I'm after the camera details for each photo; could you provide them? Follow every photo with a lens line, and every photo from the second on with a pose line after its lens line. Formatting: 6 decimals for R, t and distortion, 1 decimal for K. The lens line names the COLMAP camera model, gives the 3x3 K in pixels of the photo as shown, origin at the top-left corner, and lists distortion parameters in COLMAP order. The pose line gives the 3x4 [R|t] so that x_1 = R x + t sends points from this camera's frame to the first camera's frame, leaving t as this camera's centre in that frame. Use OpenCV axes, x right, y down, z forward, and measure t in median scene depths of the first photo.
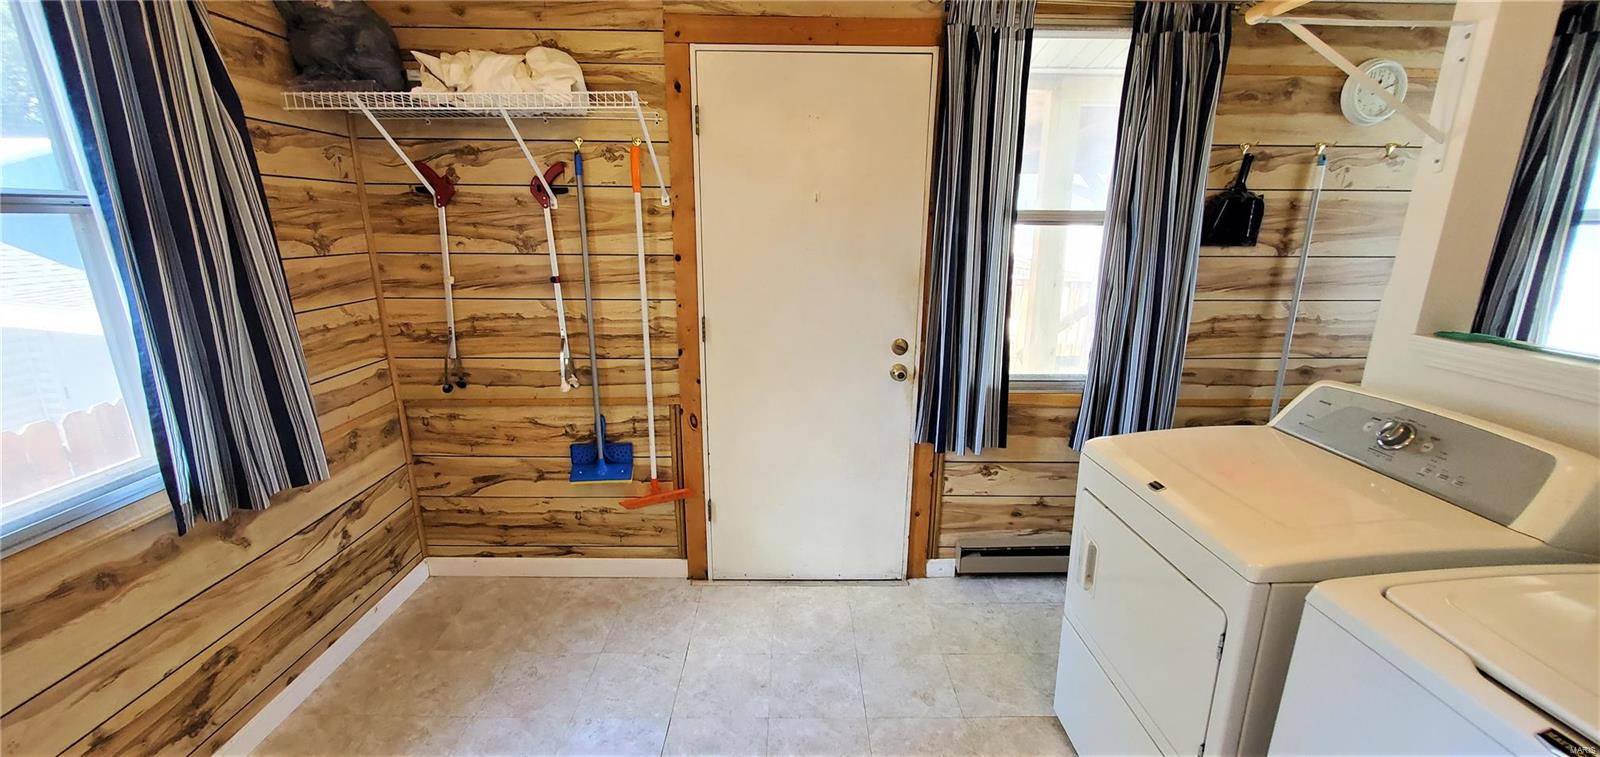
lens RADIAL K [[665.0, 0, 796.9], [0, 665.0, 386.7], [0, 0, 1]] dist [0.001044, -0.000015]
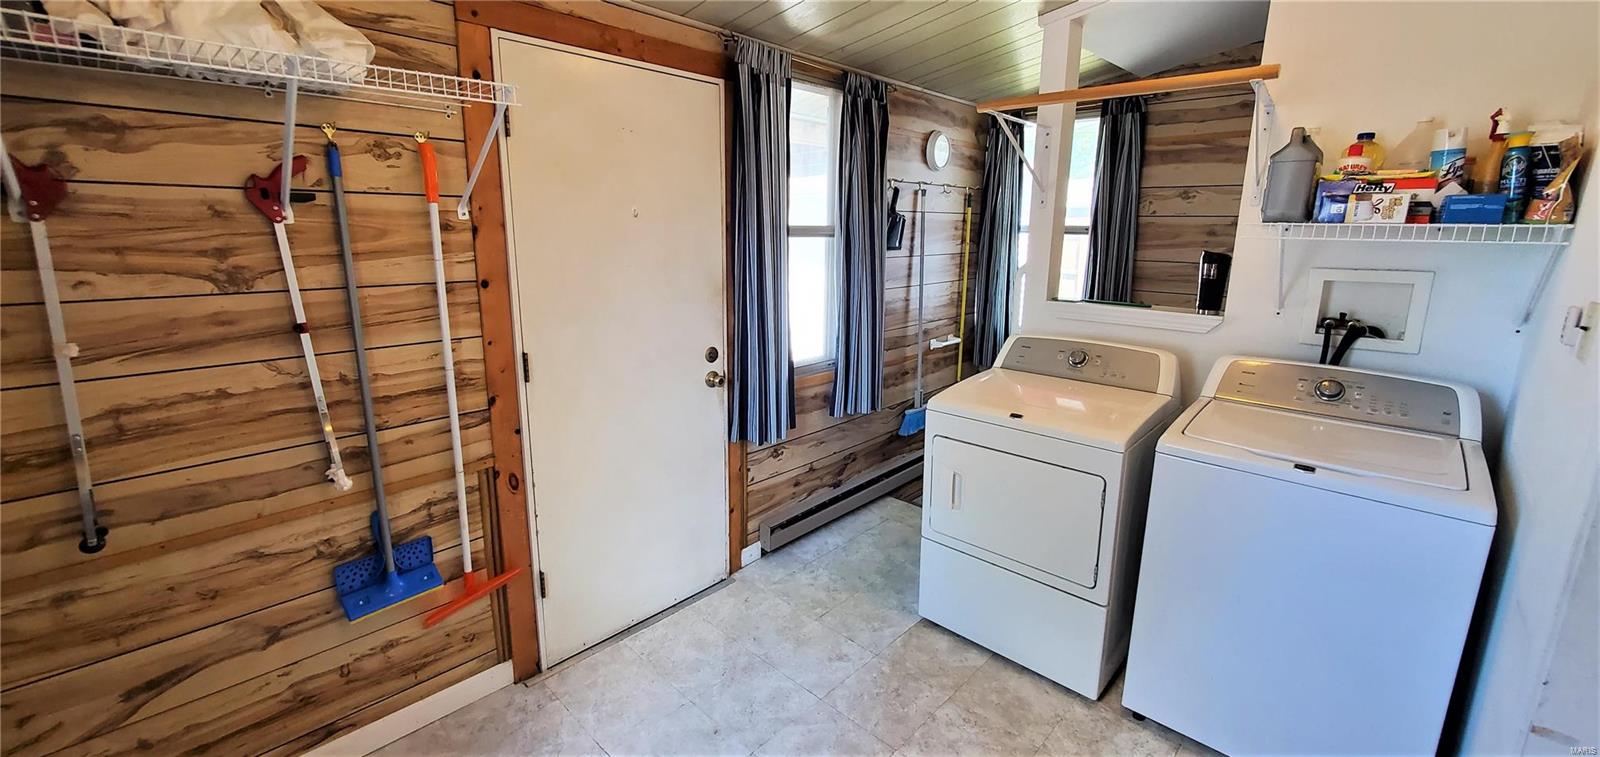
lens RADIAL K [[636.4, 0, 797.8], [0, 636.4, 351.7], [0, 0, 1]] dist [-0.001331, -0.000592]
pose [[0.699093, -0.139797, 0.701231, -0.449557], [0.189283, 0.981897, 0.007045, -0.045570], [-0.689522, 0.127806, 0.712899, 0.195592]]
